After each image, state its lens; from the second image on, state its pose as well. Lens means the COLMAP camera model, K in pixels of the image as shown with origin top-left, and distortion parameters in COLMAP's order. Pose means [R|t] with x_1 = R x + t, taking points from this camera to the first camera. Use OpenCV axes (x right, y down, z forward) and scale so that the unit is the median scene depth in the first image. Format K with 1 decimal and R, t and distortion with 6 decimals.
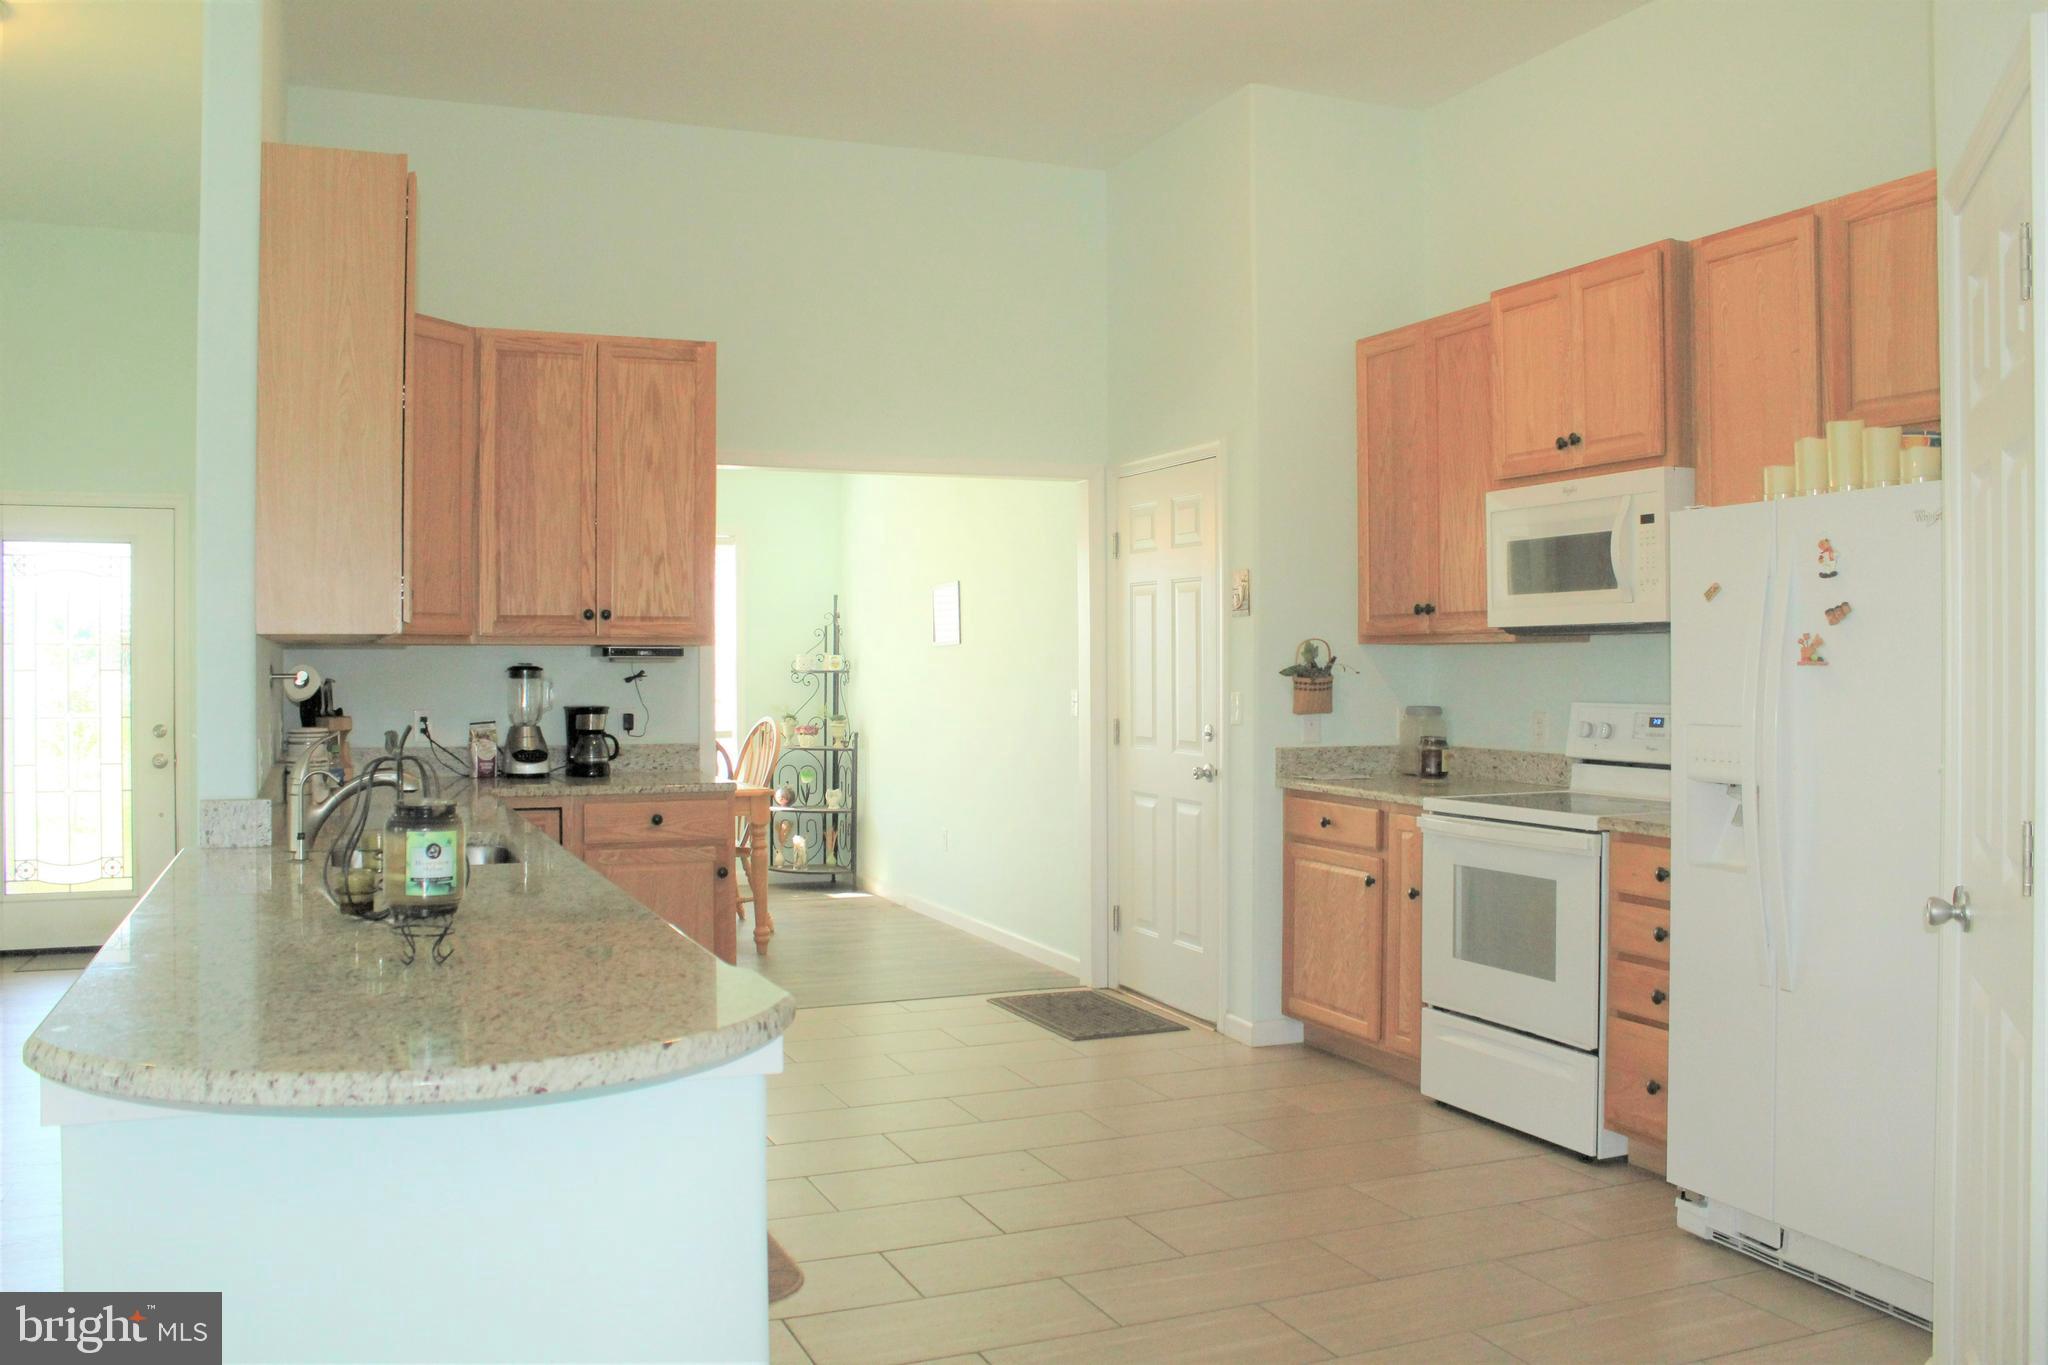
lens RADIAL K [[1694.7, 0, 1016.9], [0, 1694.7, 672.8], [0, 0, 1]] dist [-0.171594, 0.154851]
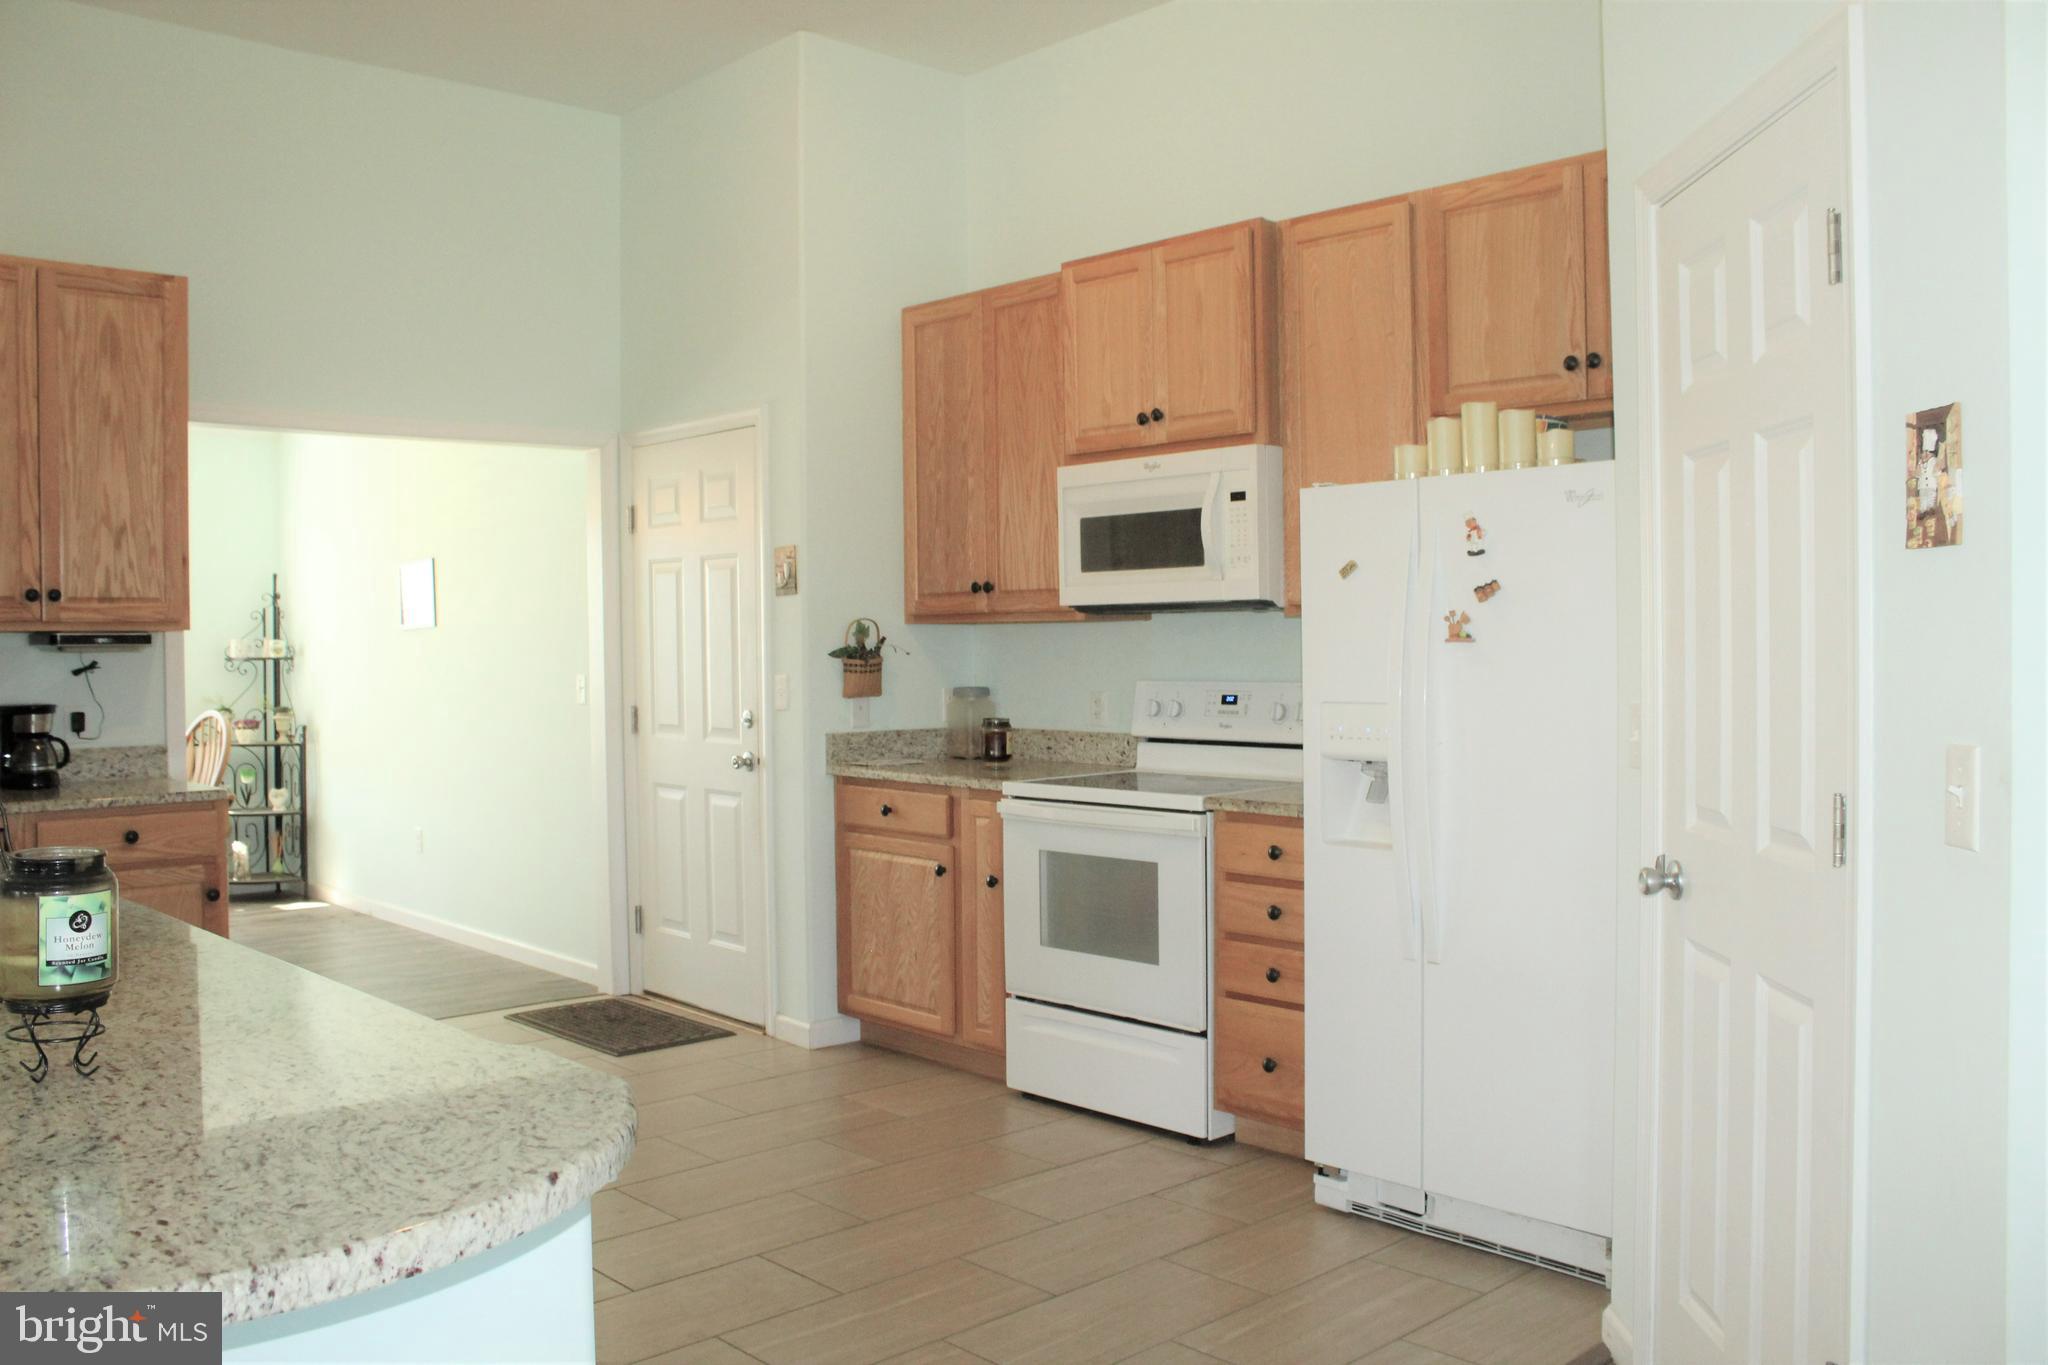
lens RADIAL K [[1694.7, 0, 1016.9], [0, 1694.7, 672.8], [0, 0, 1]] dist [-0.171594, 0.154851]
pose [[0.938143, -0.015467, 0.345902, -0.076950], [0.011279, 0.999837, 0.014116, -0.001973], [-0.346064, -0.009341, 0.938164, 0.072908]]
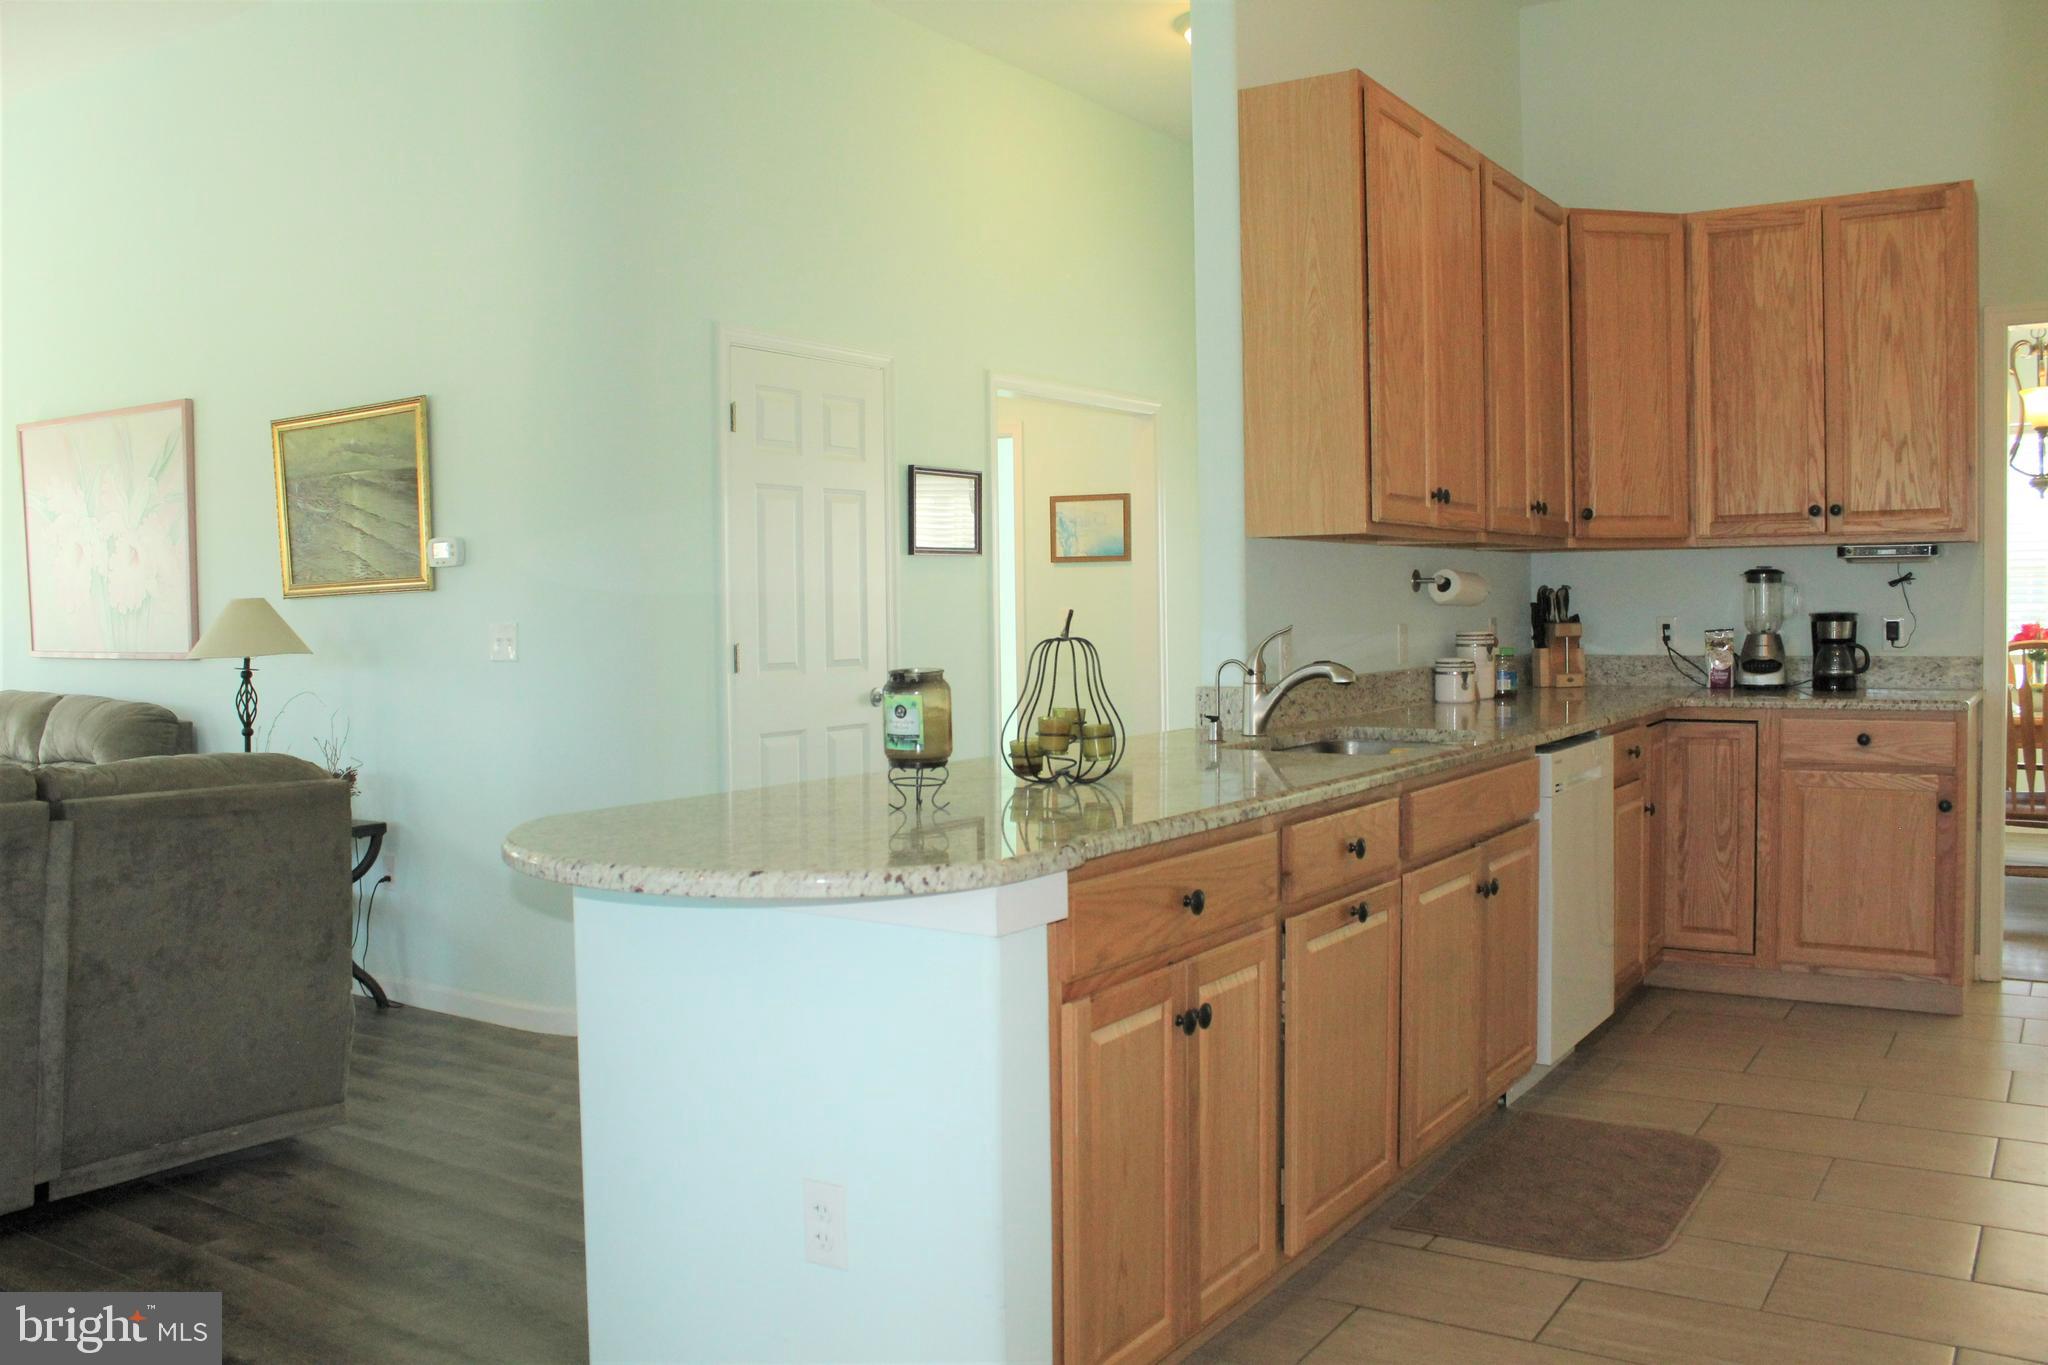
lens RADIAL K [[1694.7, 0, 1016.9], [0, 1694.7, 672.8], [0, 0, 1]] dist [-0.171594, 0.154851]
pose [[0.562022, 0.026272, -0.826705, 0.240835], [0.011886, 0.999136, 0.039832, 0.012543], [0.827037, -0.032212, 0.561224, 0.147374]]
